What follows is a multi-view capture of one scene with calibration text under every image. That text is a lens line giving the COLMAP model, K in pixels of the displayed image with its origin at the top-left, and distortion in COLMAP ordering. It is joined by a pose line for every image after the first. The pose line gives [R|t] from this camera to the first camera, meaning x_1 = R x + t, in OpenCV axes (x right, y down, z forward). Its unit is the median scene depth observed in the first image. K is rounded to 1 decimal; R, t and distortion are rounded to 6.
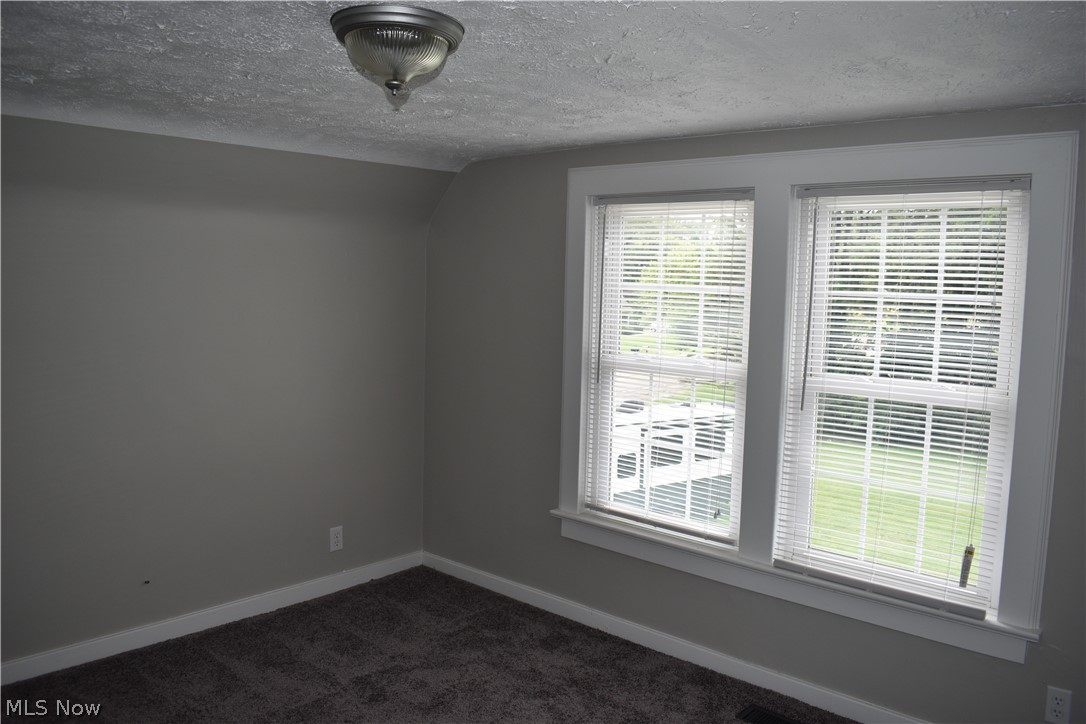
lens RADIAL K [[850.5, 0, 543.0], [0, 850.5, 362.0], [0, 0, 1]] dist [-0.091306, 0.011721]
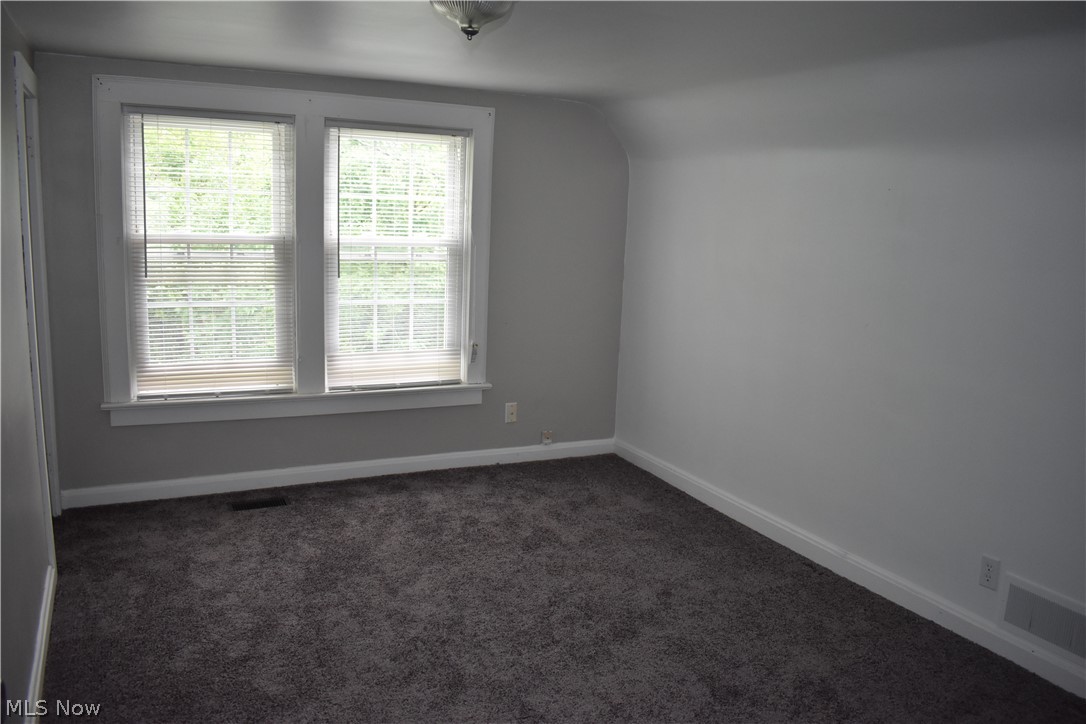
lens RADIAL K [[850.5, 0, 543.0], [0, 850.5, 362.0], [0, 0, 1]] dist [-0.091306, 0.011721]
pose [[0.388483, -0.192369, 0.901152, -0.845943], [0.043650, 0.980709, 0.190535, -0.060575], [-0.920421, -0.034684, 0.389386, 0.115693]]
